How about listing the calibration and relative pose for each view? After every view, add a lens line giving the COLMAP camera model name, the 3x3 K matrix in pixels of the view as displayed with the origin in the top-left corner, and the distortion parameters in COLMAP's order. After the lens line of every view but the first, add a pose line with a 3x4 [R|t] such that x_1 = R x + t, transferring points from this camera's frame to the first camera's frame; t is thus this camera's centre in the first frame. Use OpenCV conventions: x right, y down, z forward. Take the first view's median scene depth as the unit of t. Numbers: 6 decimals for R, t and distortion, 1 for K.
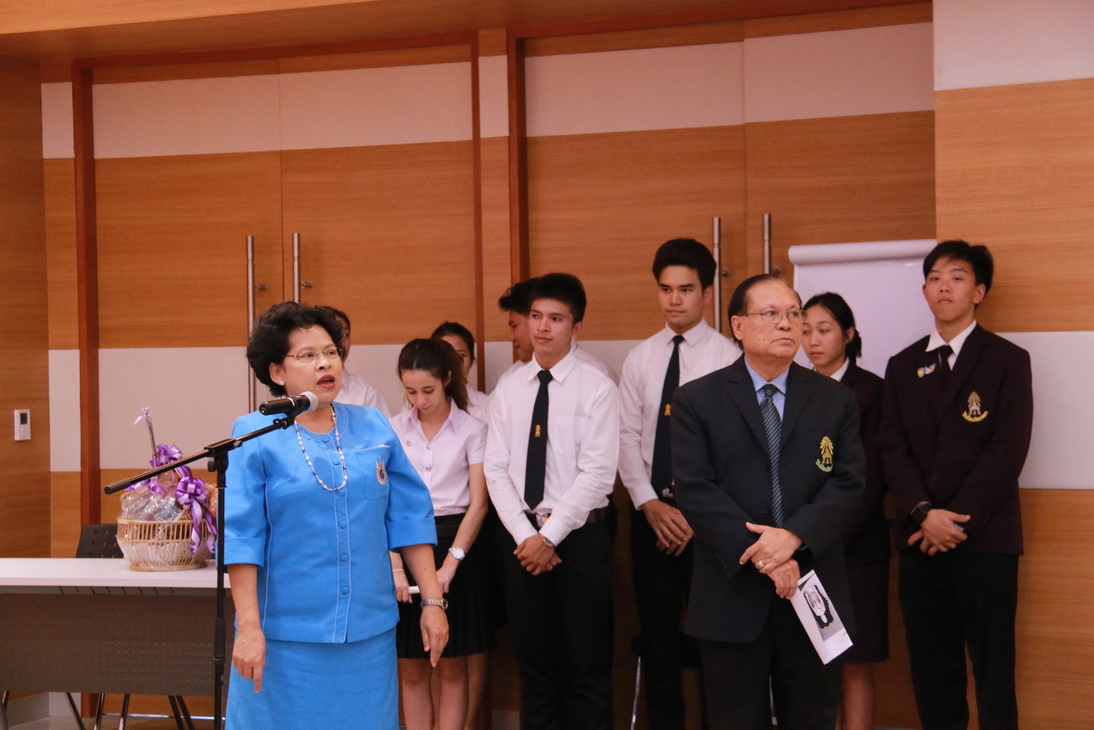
lens RADIAL K [[3017.3, 0, 546.1], [0, 3017.3, 367.5], [0, 0, 1]] dist [0.622120, 0.000000]
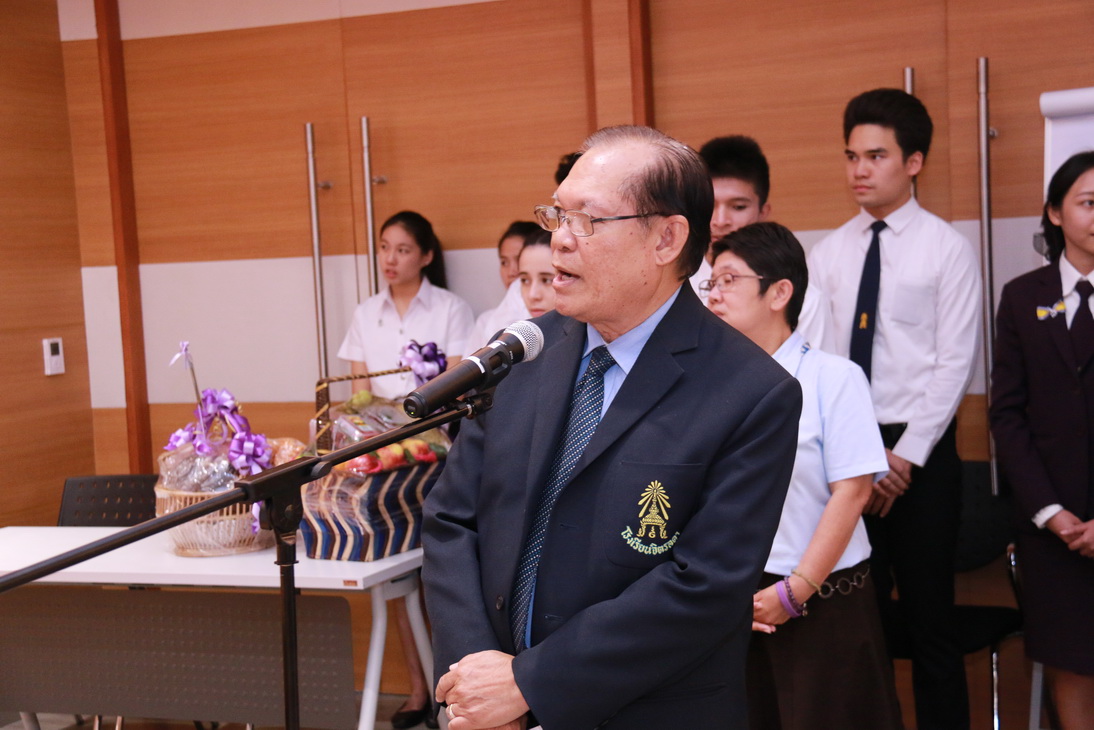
lens RADIAL K [[1751.3, 0, 546.0], [0, 1751.3, 360.4], [0, 0, 1]] dist [0.165291, 0.000000]
pose [[0.998541, -0.037731, 0.038637, -0.053799], [0.035501, 0.997750, 0.056867, -0.003553], [-0.040695, -0.055412, 0.997634, 0.512461]]
